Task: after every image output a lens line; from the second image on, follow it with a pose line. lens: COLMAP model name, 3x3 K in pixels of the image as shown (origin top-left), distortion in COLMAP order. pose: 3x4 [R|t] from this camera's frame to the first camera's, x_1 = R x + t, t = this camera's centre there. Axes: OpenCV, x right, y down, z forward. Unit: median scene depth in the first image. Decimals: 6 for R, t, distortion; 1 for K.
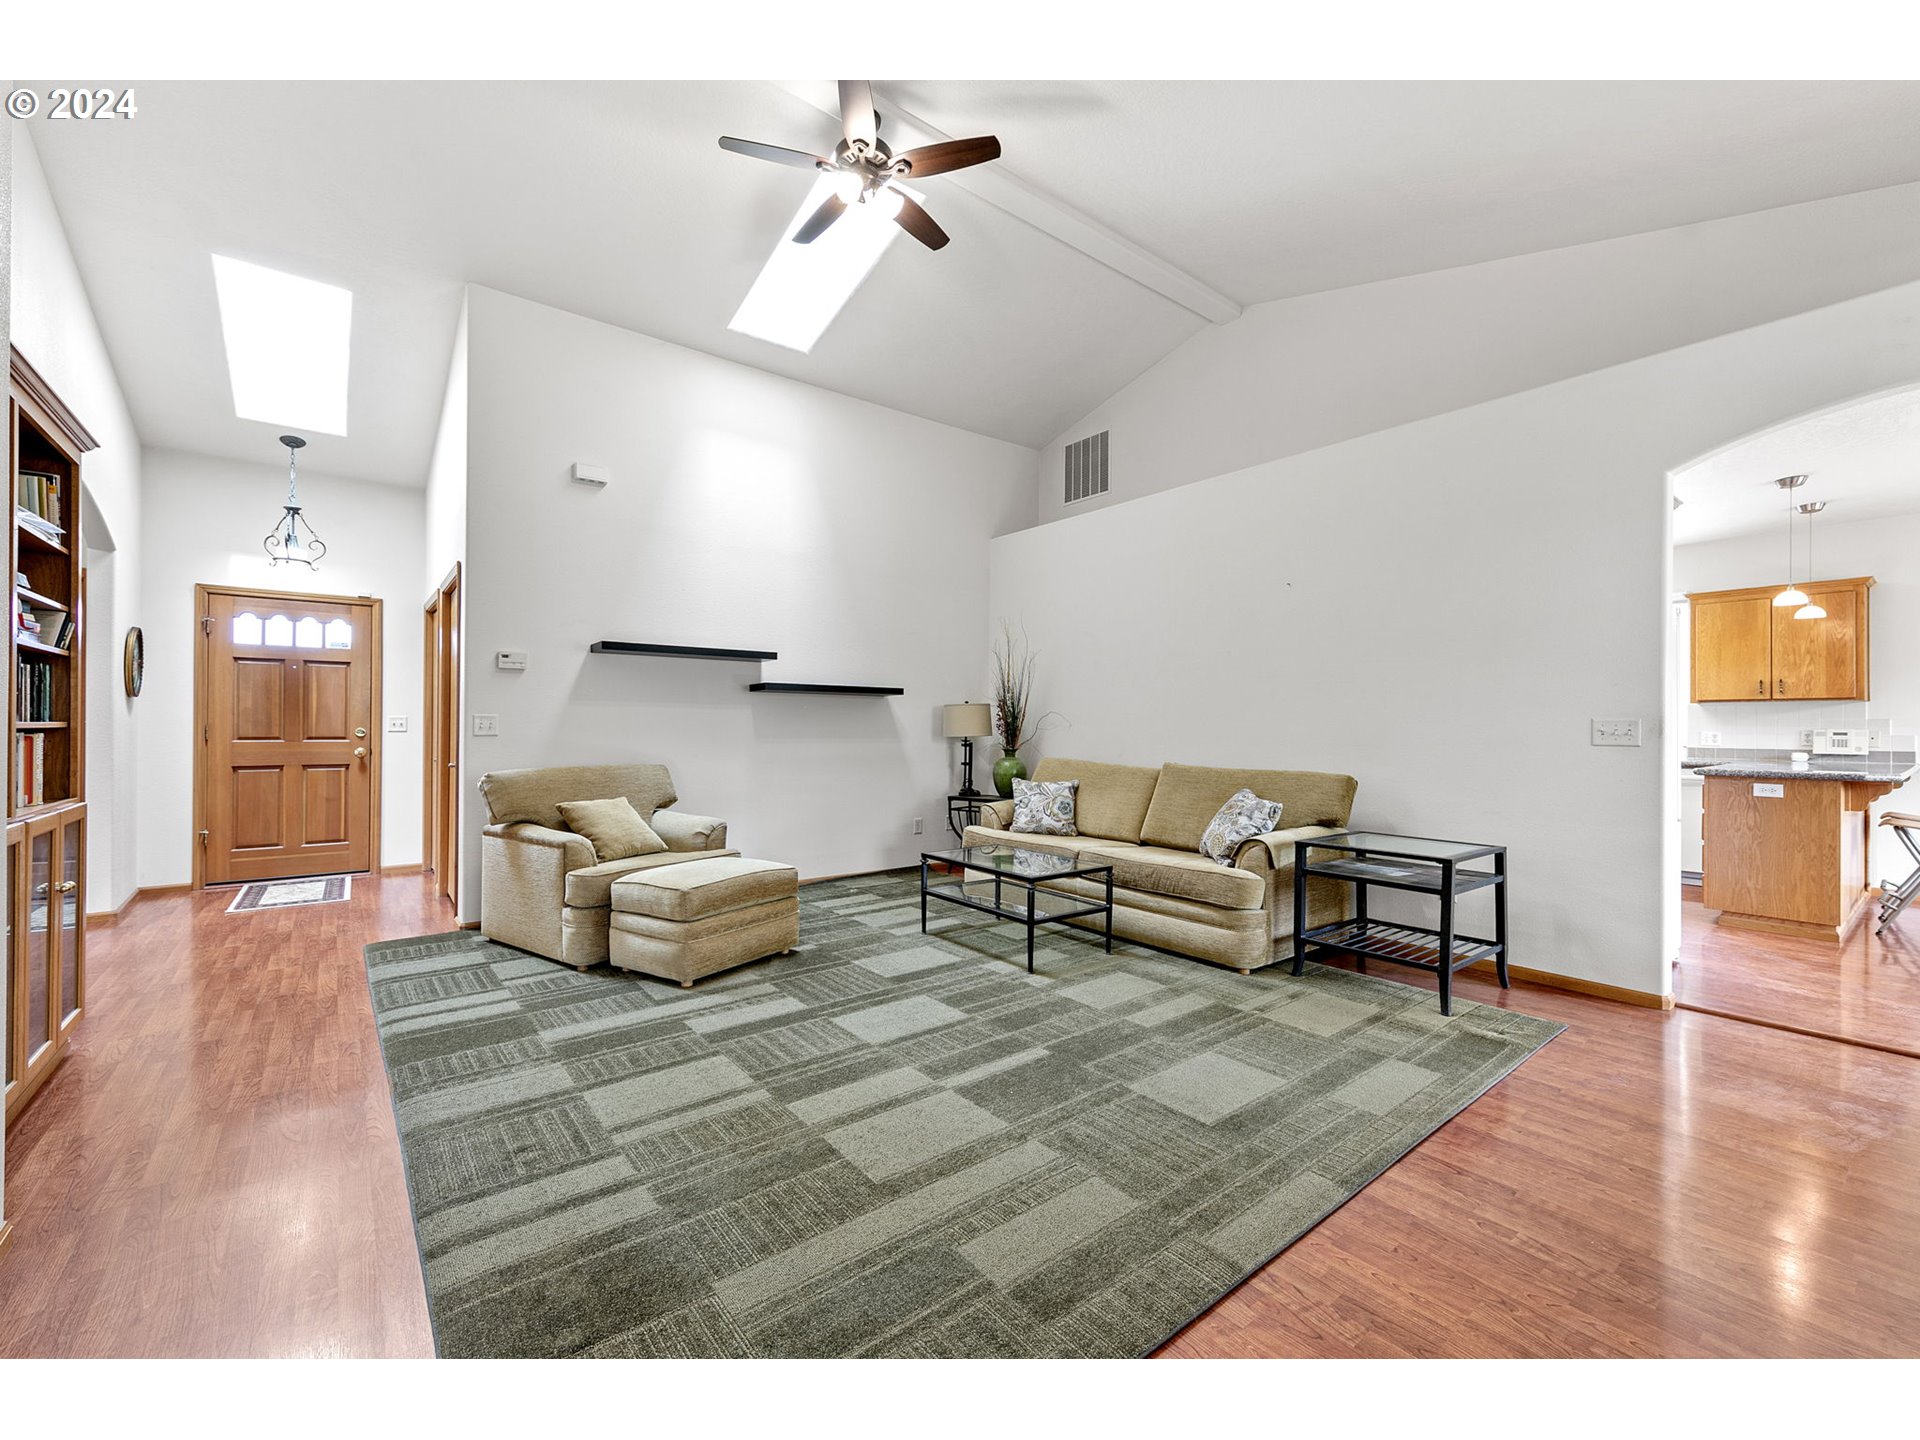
lens RADIAL K [[793.7, 0, 960.7], [0, 793.7, 733.4], [0, 0, 1]] dist [0.006421, -0.001174]
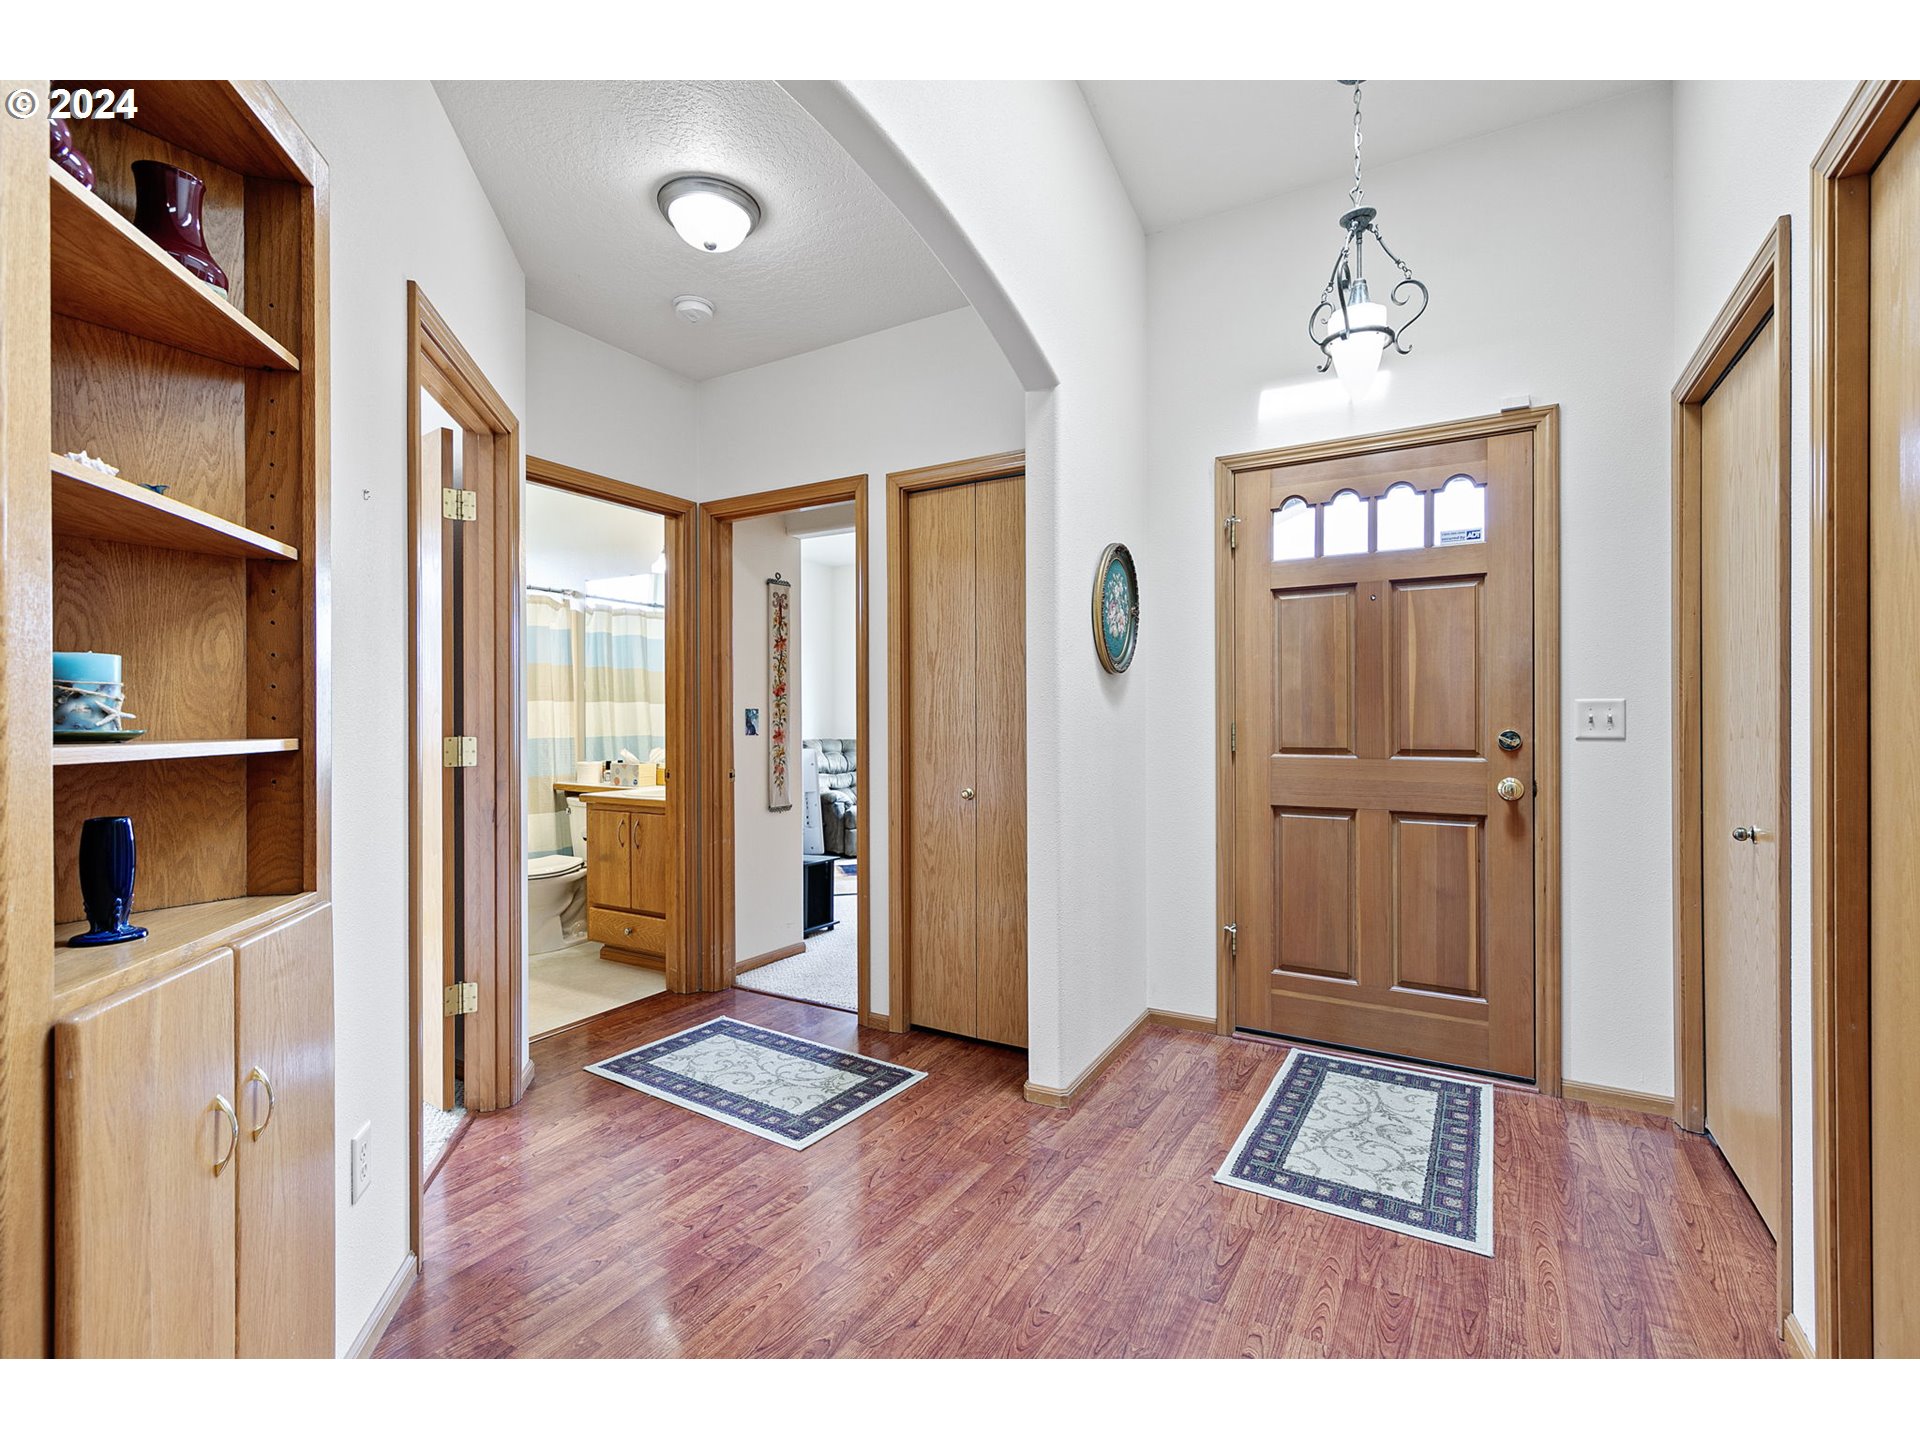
lens RADIAL K [[859.5, 0, 966.5], [0, 859.5, 704.6], [0, 0, 1]] dist [0.001256, 0.000011]
pose [[0.361315, -0.021331, -0.932200, -0.552114], [-0.002578, 0.999712, -0.023874, -0.010570], [0.932440, 0.011029, 0.361156, 0.723552]]
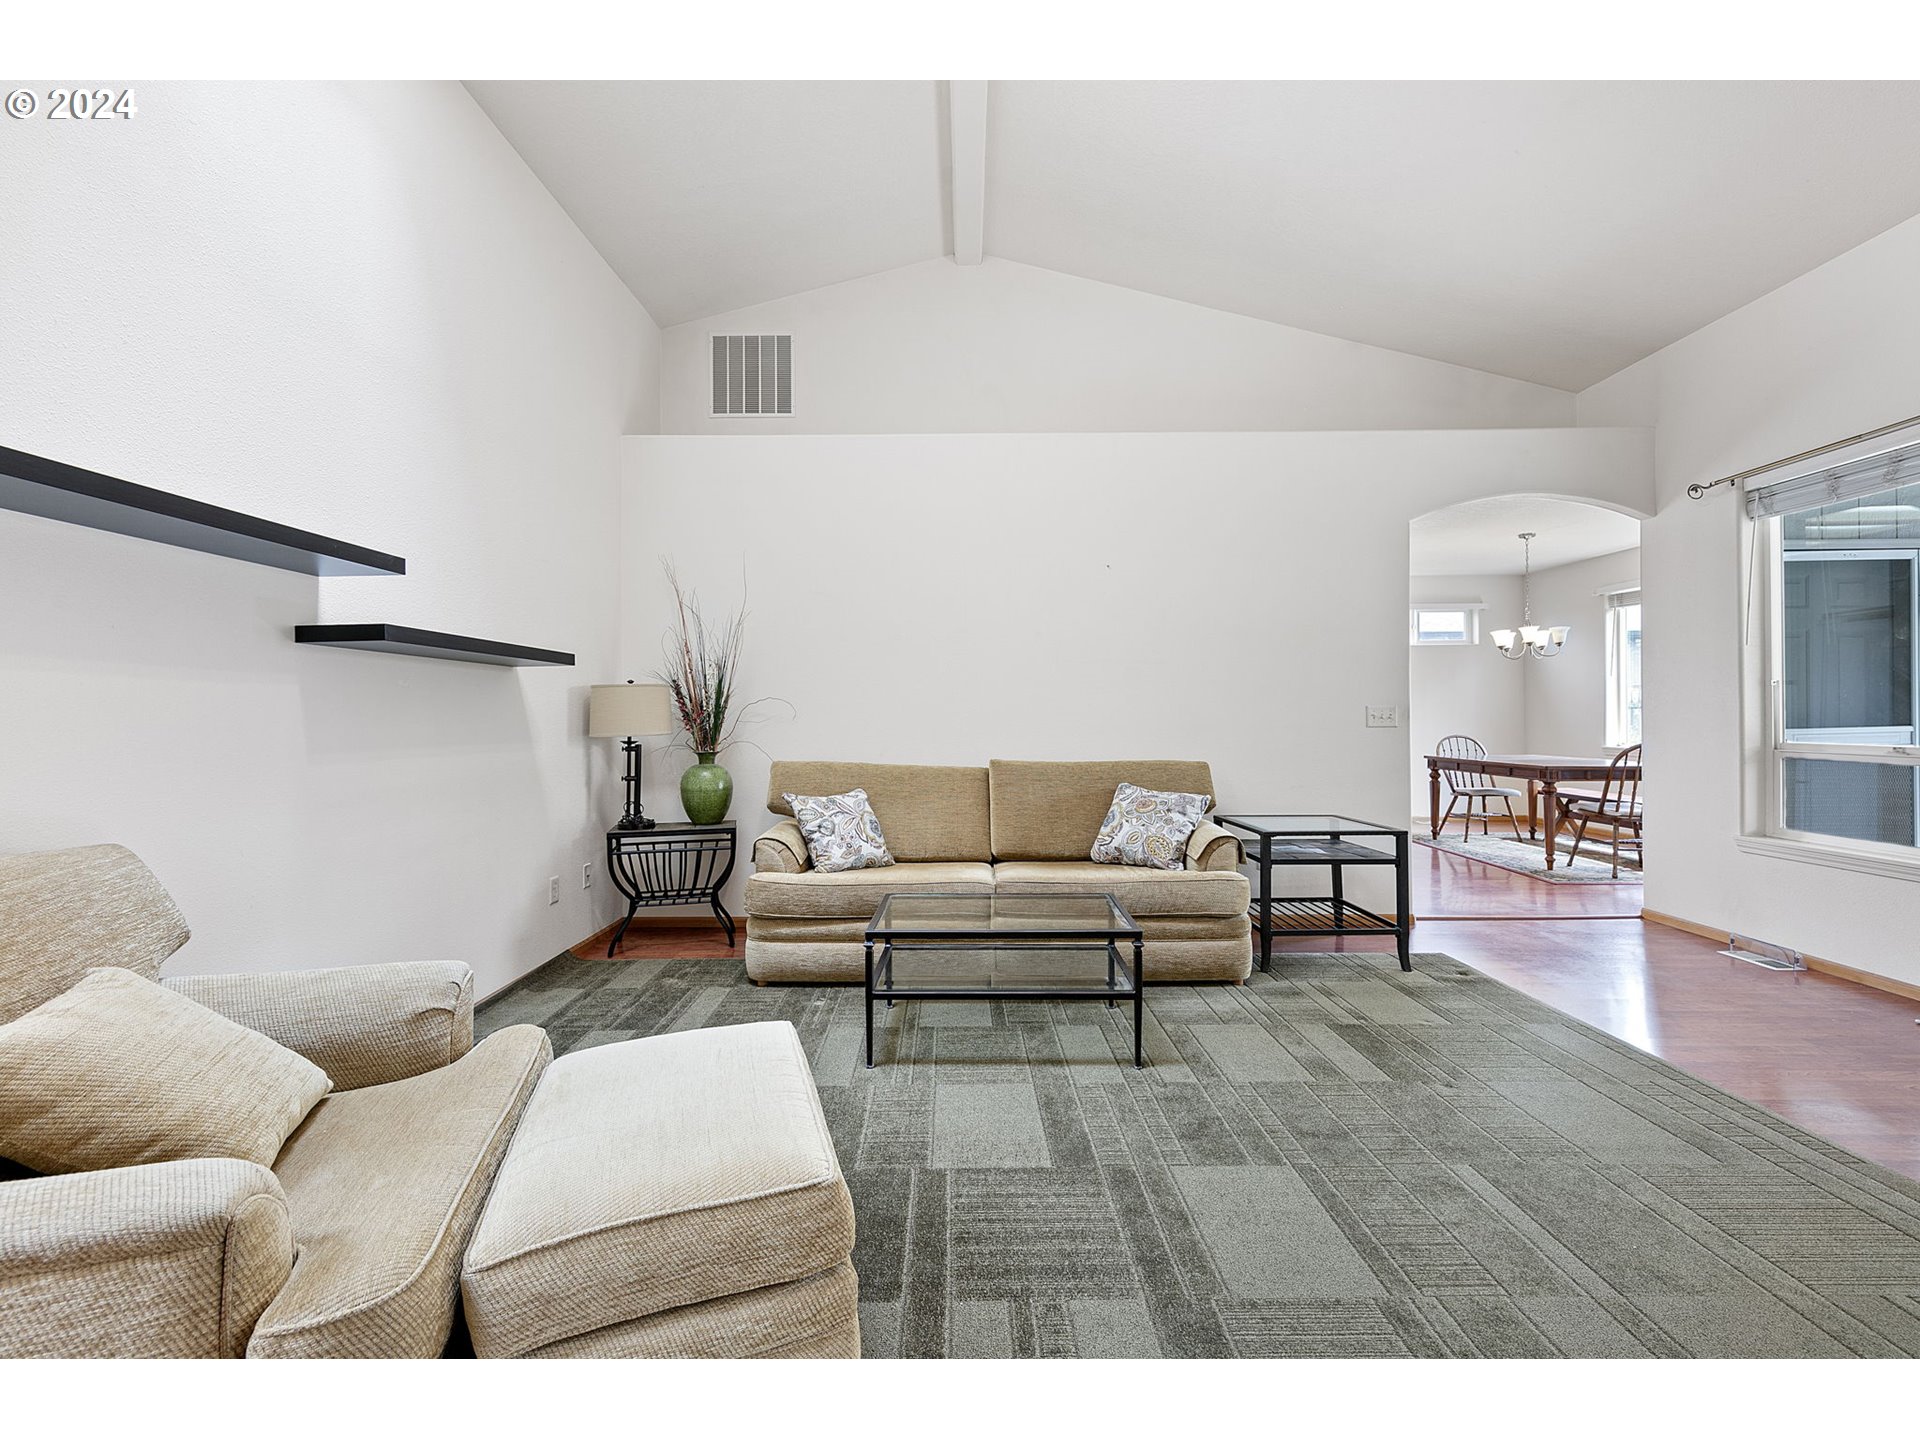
lens RADIAL K [[793.7, 0, 961.8], [0, 793.7, 714.2], [0, 0, 1]] dist [0.006421, -0.001174]
pose [[0.619926, -0.007487, 0.784625, -0.421550], [0.017334, 0.999841, -0.004155, -0.007539], [-0.784469, 0.016176, 0.619957, 0.514848]]
